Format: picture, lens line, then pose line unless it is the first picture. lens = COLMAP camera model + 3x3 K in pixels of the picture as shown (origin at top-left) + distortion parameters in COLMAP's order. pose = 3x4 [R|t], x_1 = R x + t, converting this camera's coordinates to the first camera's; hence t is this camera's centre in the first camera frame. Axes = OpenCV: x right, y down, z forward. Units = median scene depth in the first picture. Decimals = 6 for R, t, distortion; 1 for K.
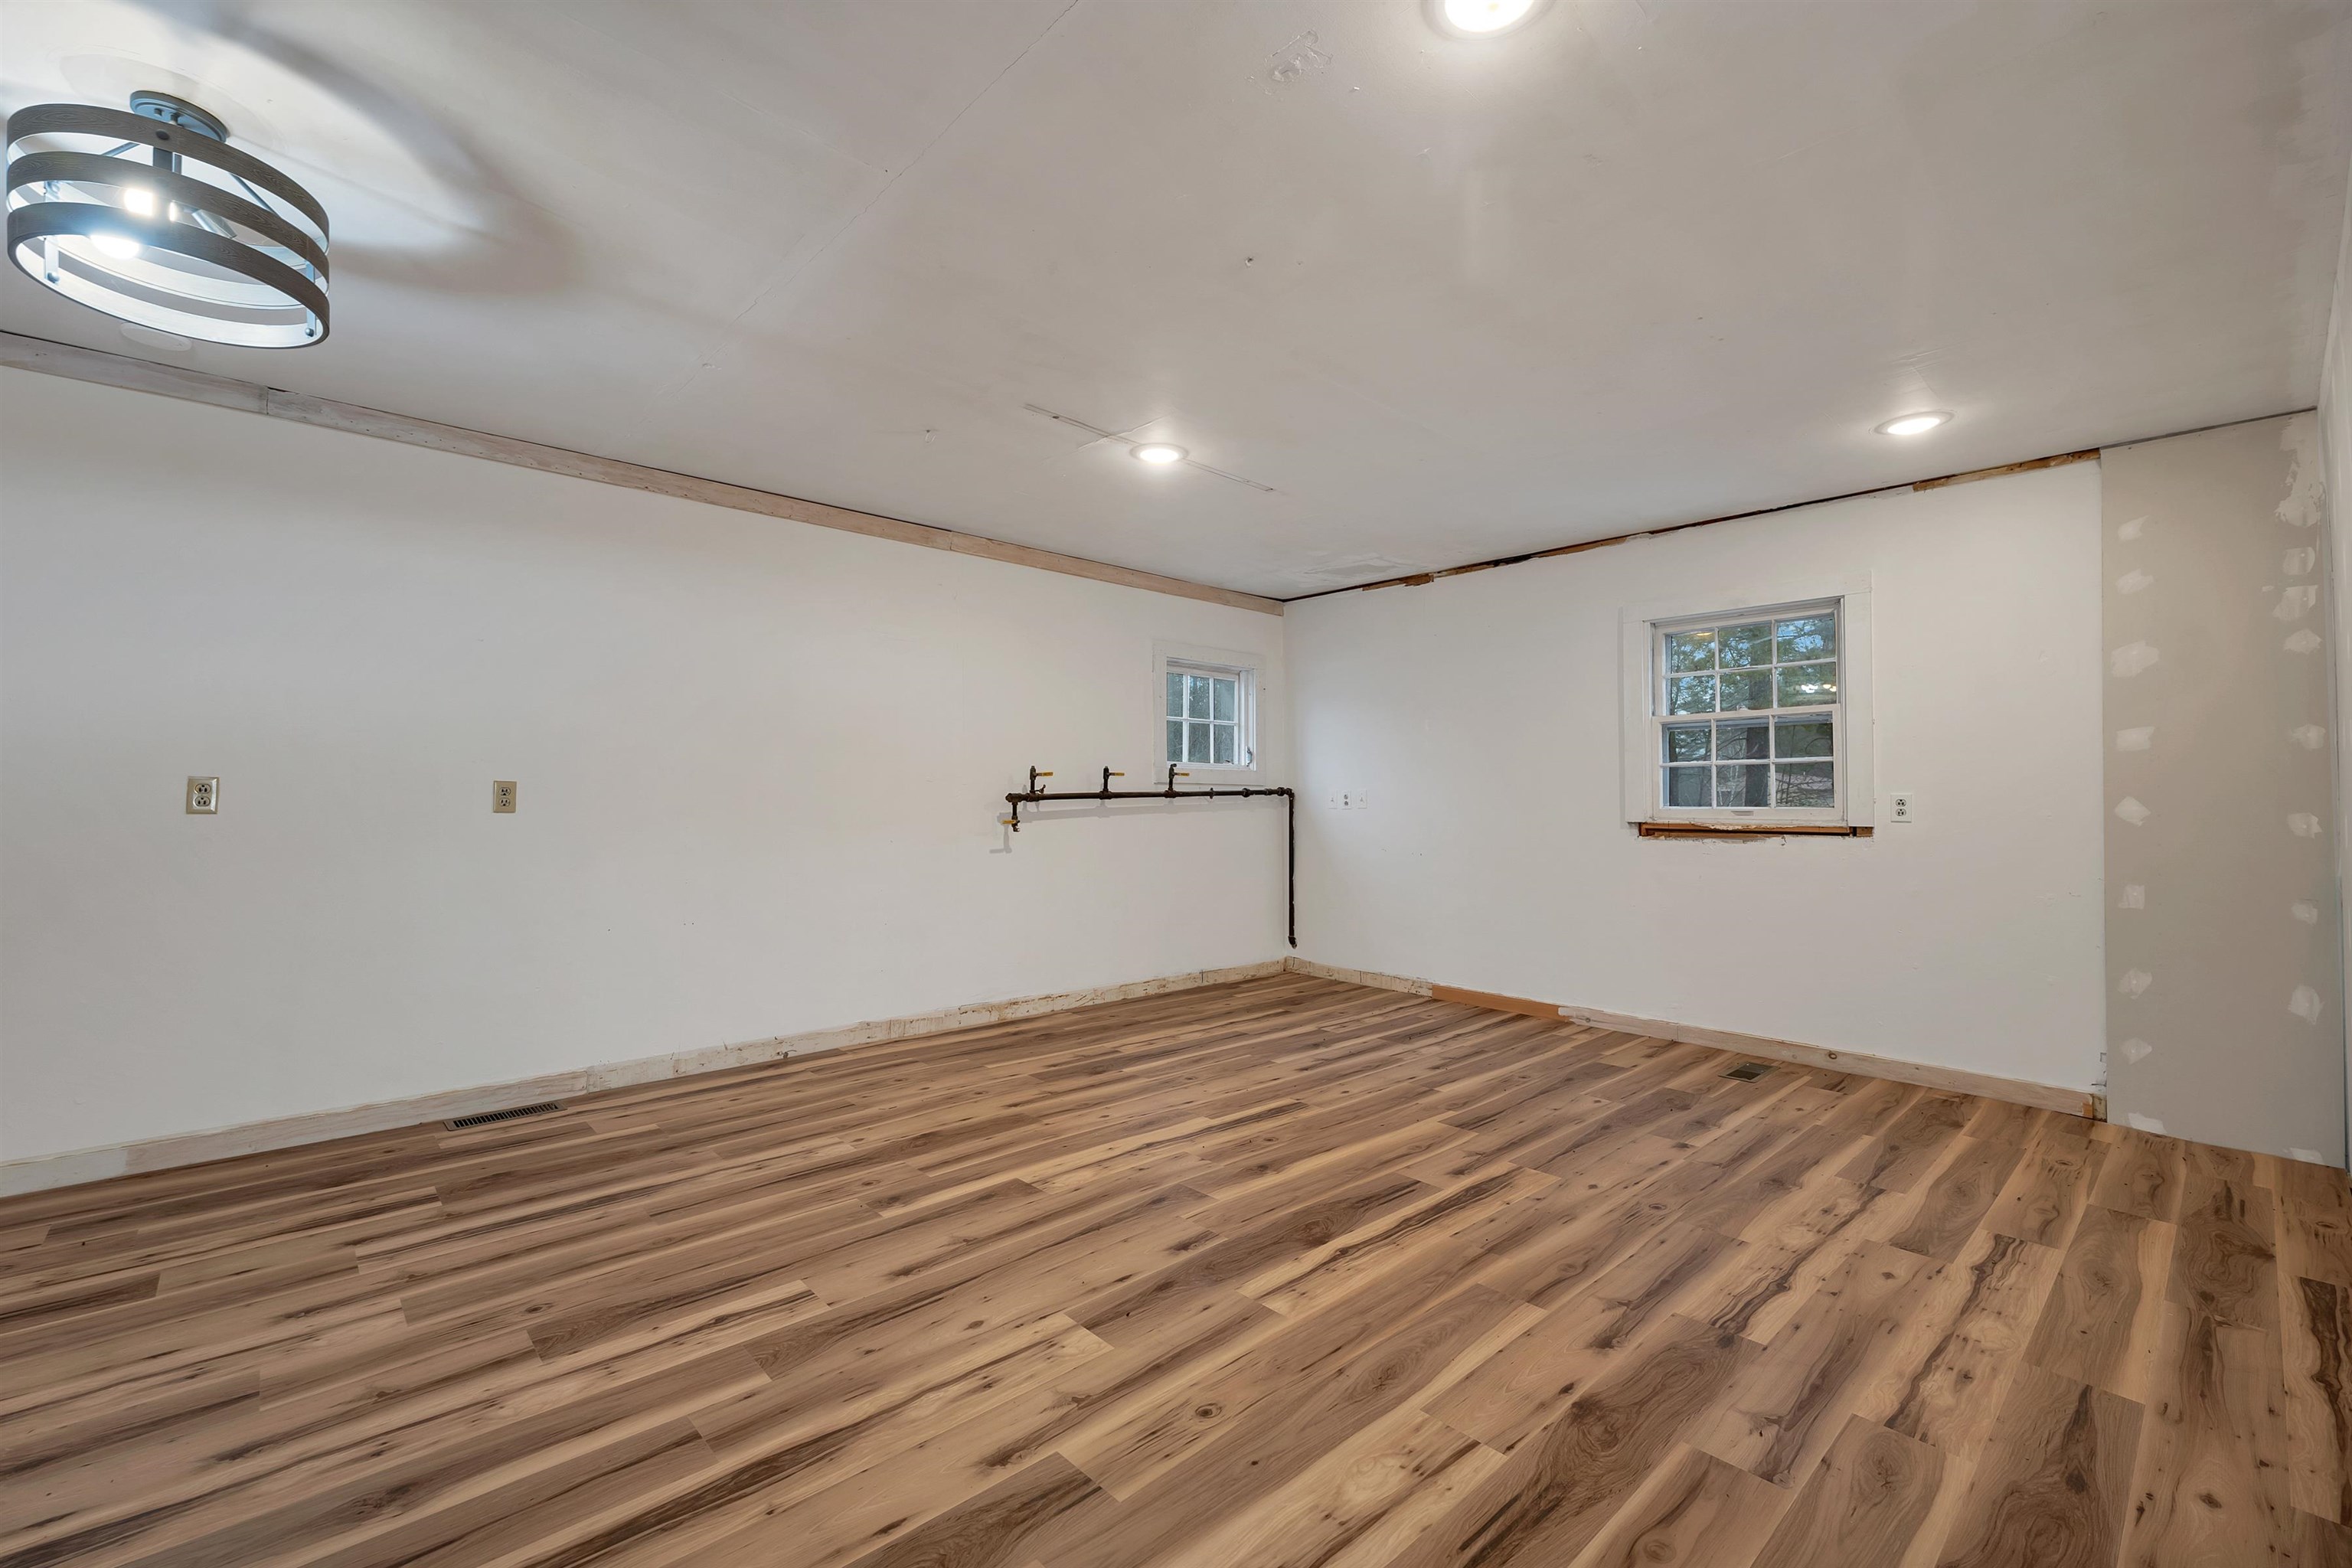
lens RADIAL K [[987.0, 0, 1182.5], [0, 987.0, 800.7], [0, 0, 1]] dist [-0.000497, -0.000314]
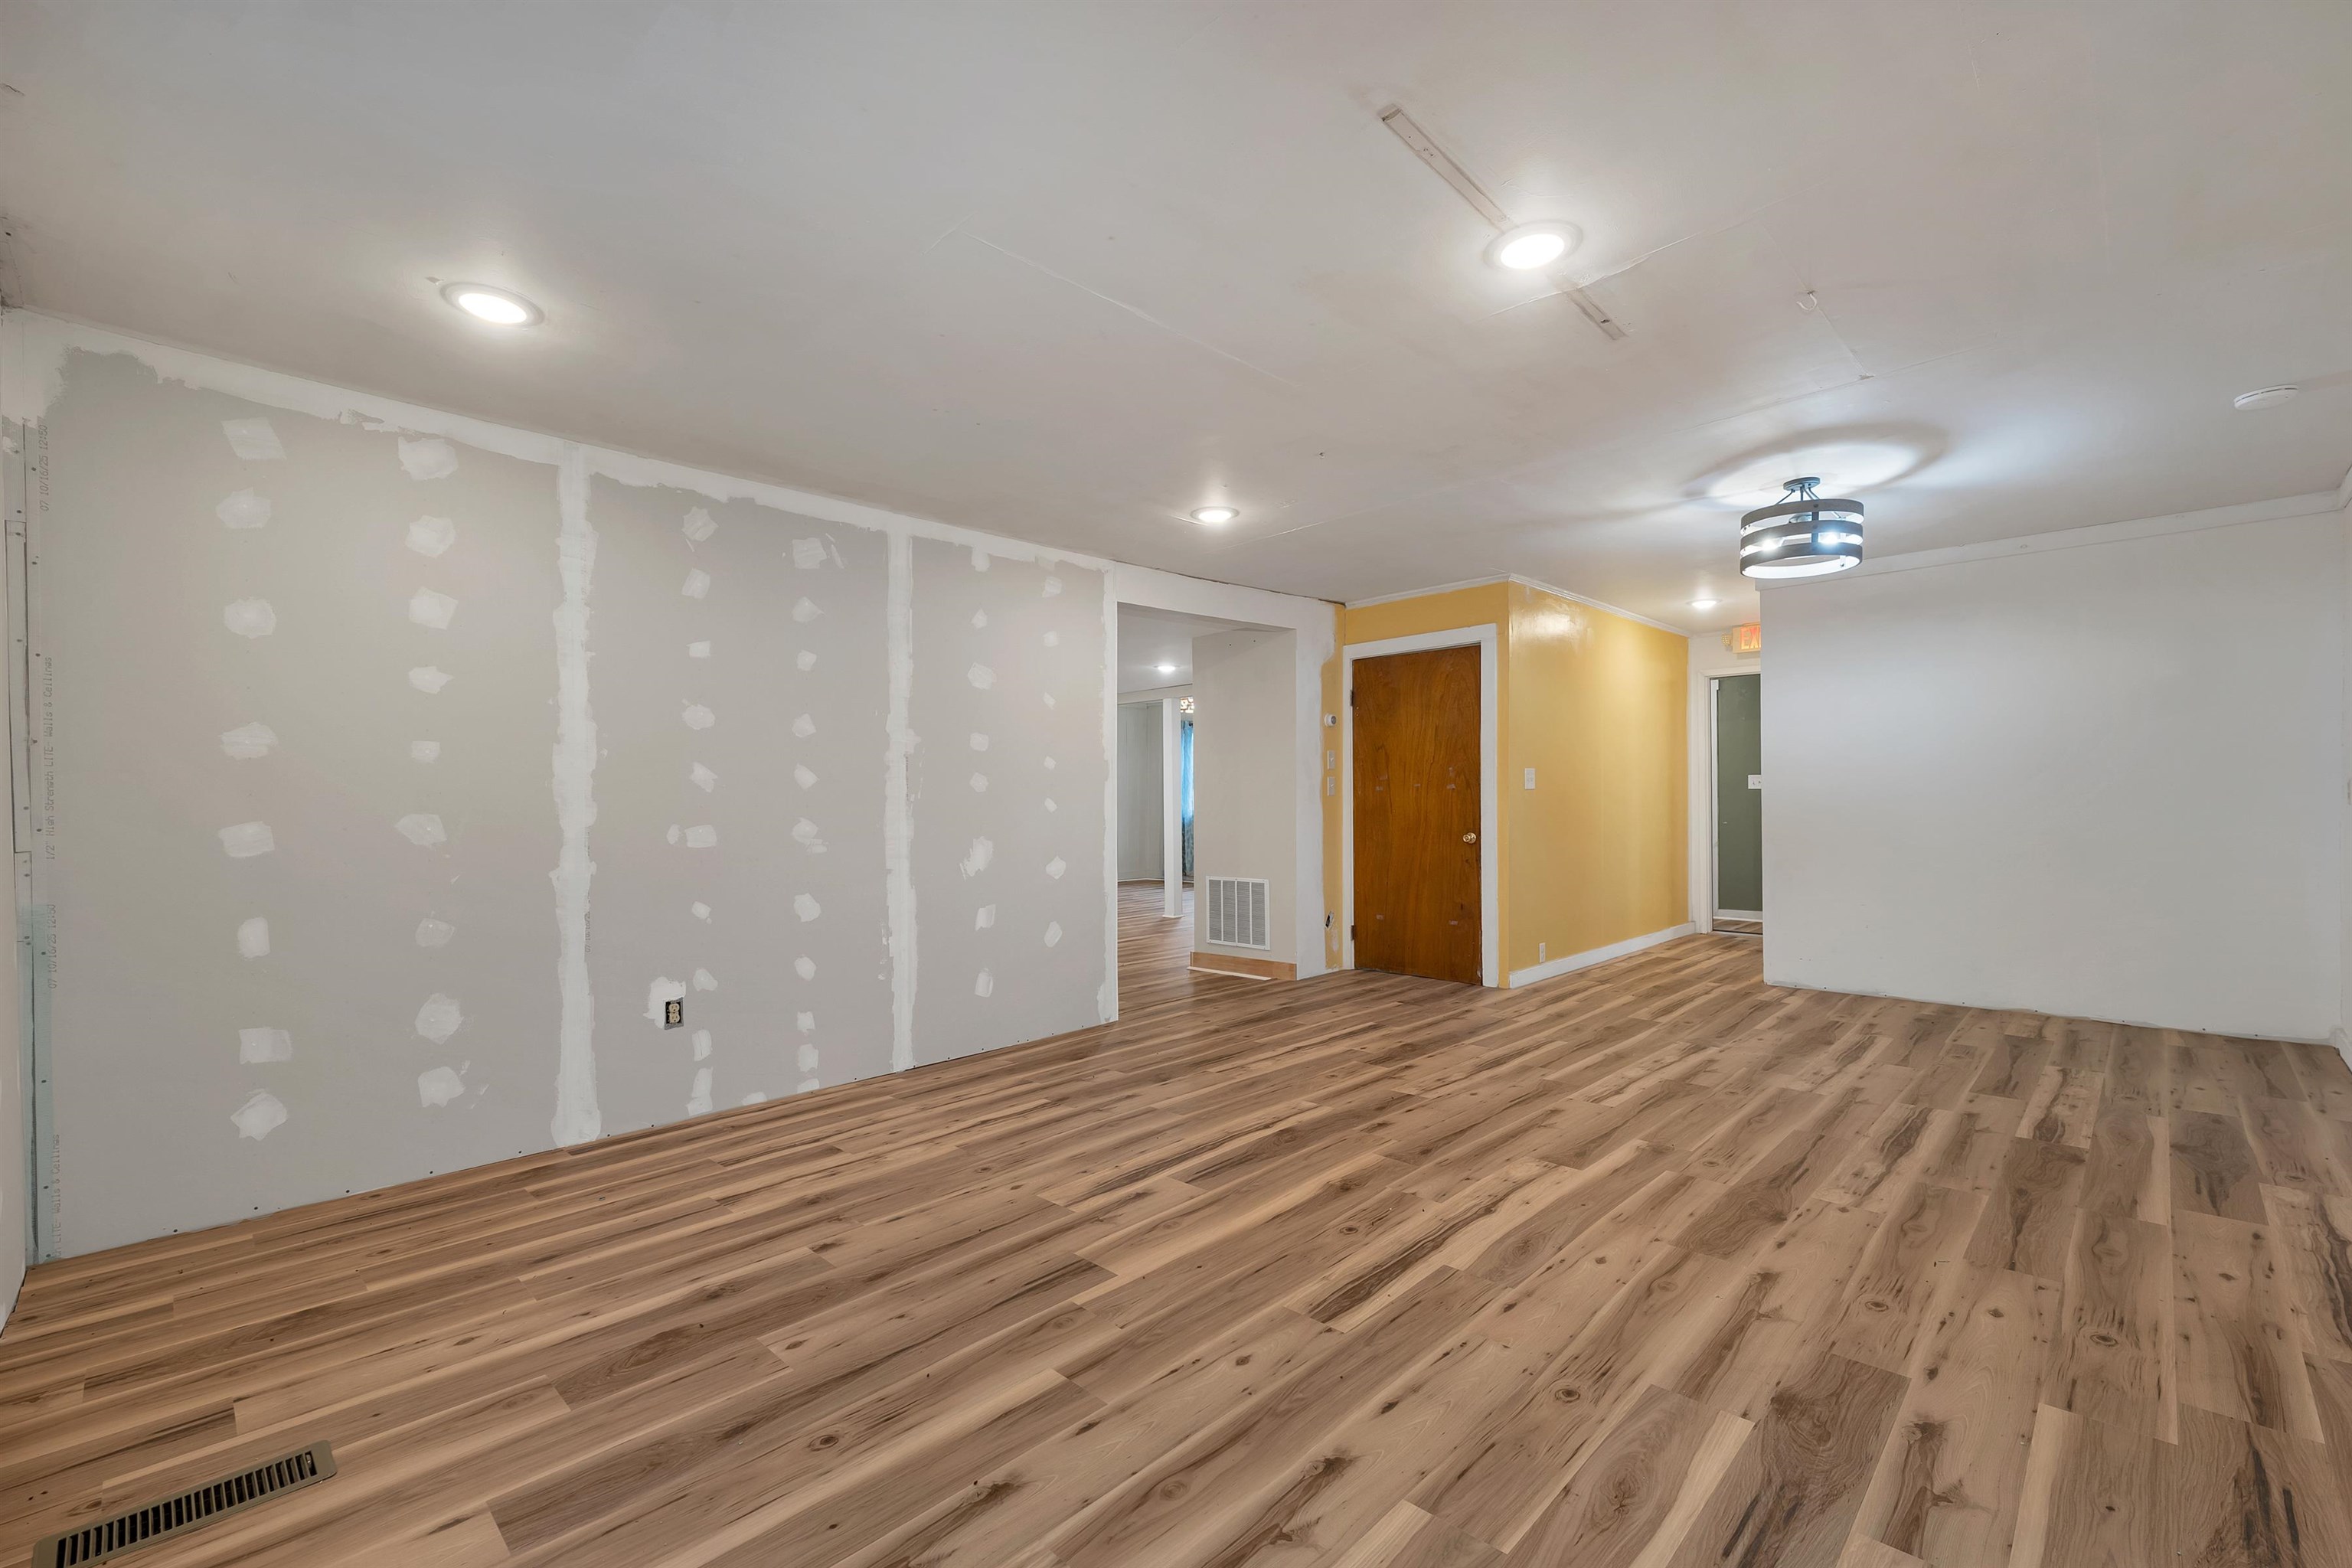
lens RADIAL K [[987.0, 0, 1182.5], [0, 987.0, 800.7], [0, 0, 1]] dist [-0.000497, -0.000314]
pose [[-0.998880, 0.006736, -0.046824, 0.292128], [0.007007, 0.999960, -0.005621, 0.003237], [0.046784, -0.005943, -0.998887, 2.025671]]
